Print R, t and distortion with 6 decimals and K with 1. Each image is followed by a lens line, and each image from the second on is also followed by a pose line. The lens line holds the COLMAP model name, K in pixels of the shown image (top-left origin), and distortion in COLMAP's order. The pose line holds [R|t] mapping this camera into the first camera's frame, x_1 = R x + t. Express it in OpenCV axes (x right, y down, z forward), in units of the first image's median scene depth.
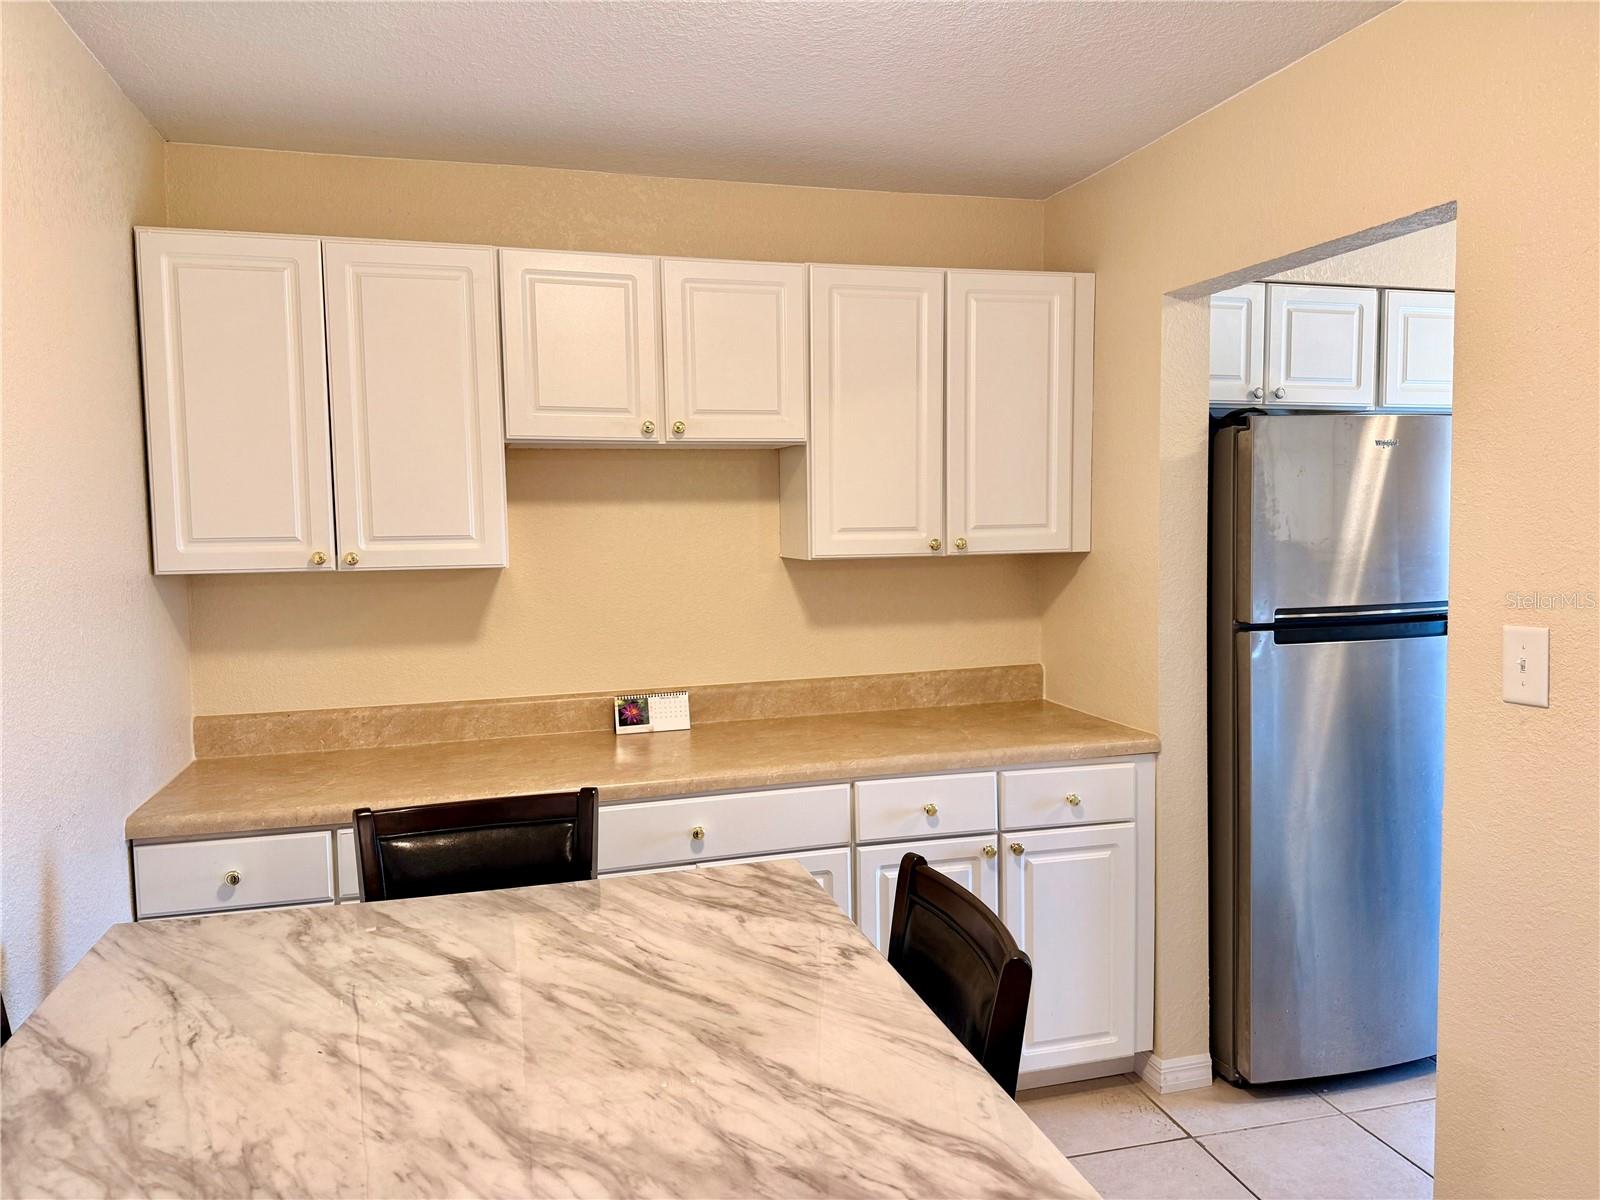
lens RADIAL K [[1130.4, 0, 796.9], [0, 1130.4, 605.3], [0, 0, 1]] dist [0.111620, -0.156973]
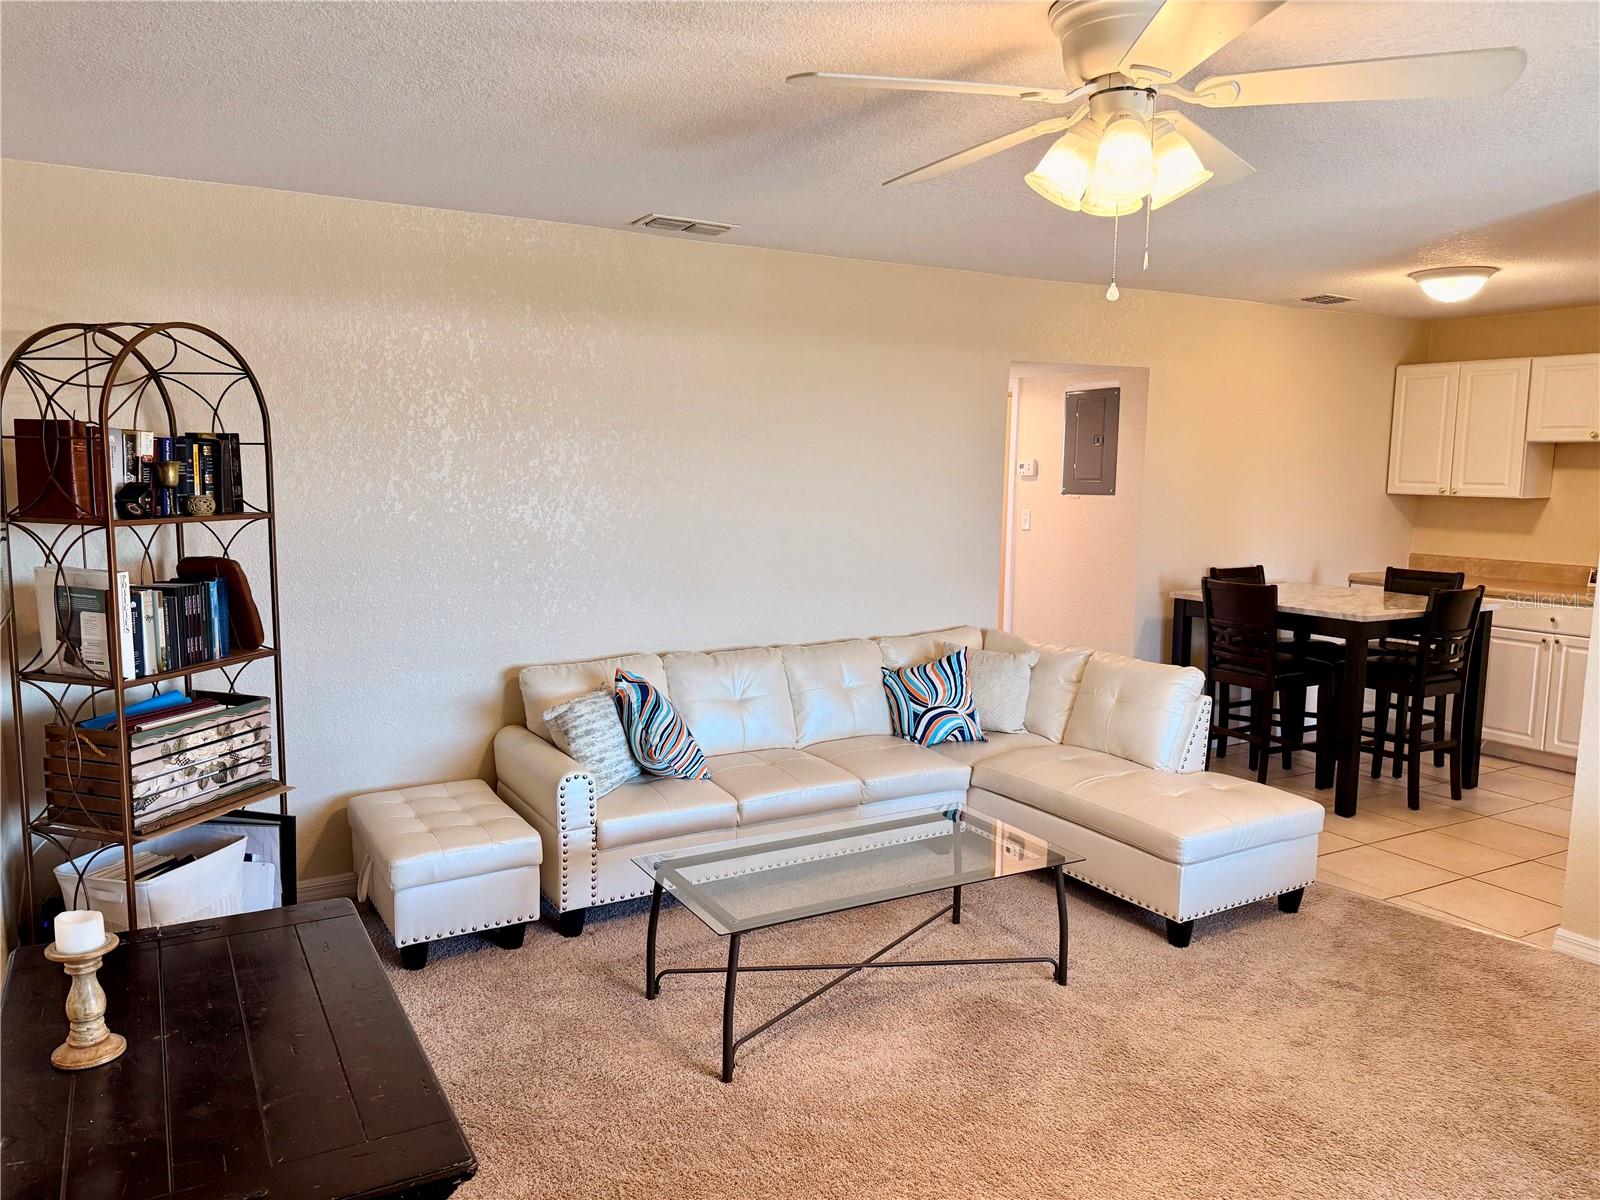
lens RADIAL K [[1130.4, 0, 796.9], [0, 1130.4, 605.3], [0, 0, 1]] dist [0.111620, -0.156973]
pose [[0.266762, 0.137926, -0.953842, 1.470919], [-0.083993, 0.989268, 0.119558, 0.022523], [0.960095, 0.048222, 0.275484, -0.932769]]
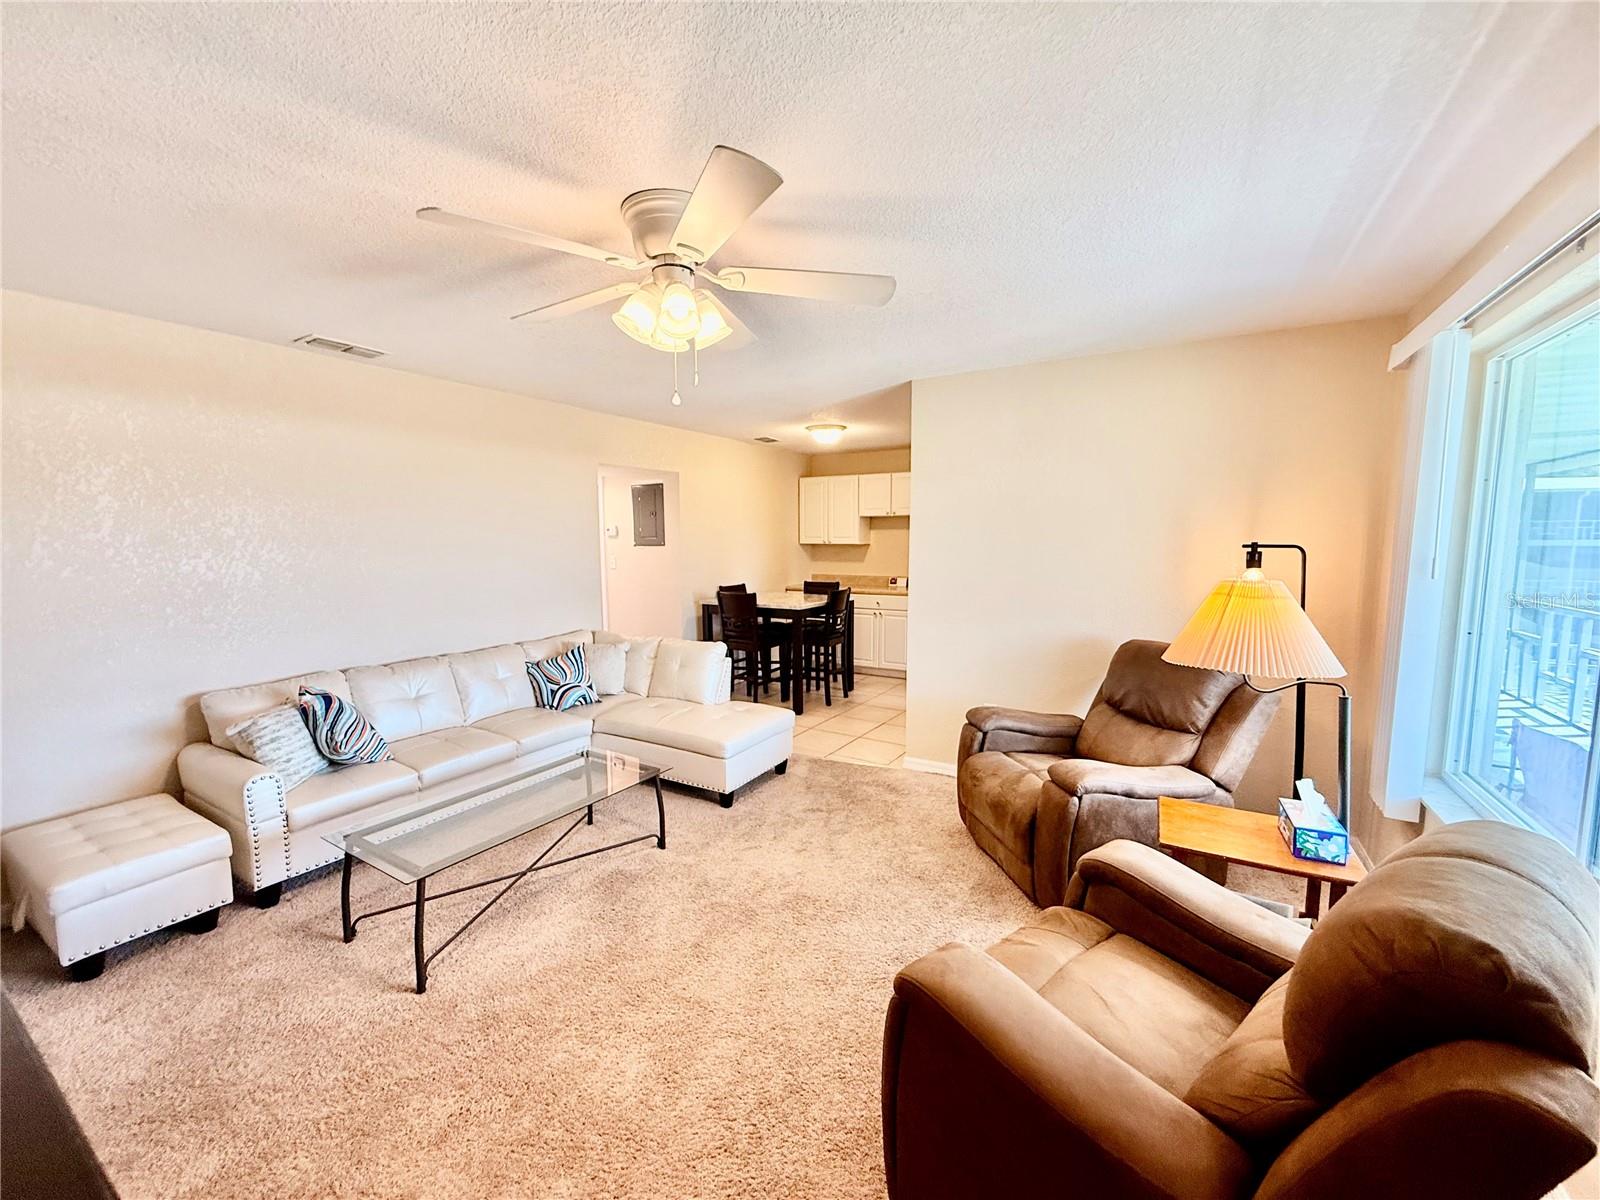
lens RADIAL K [[633.7, 0, 793.7], [0, 633.7, 599.5], [0, 0, 1]] dist [-0.000179, -0.000099]
pose [[0.689868, 0.082076, -0.719268, 1.322896], [-0.057321, 0.996626, 0.058747, 0.049429], [0.721663, 0.000701, 0.692244, -0.886844]]
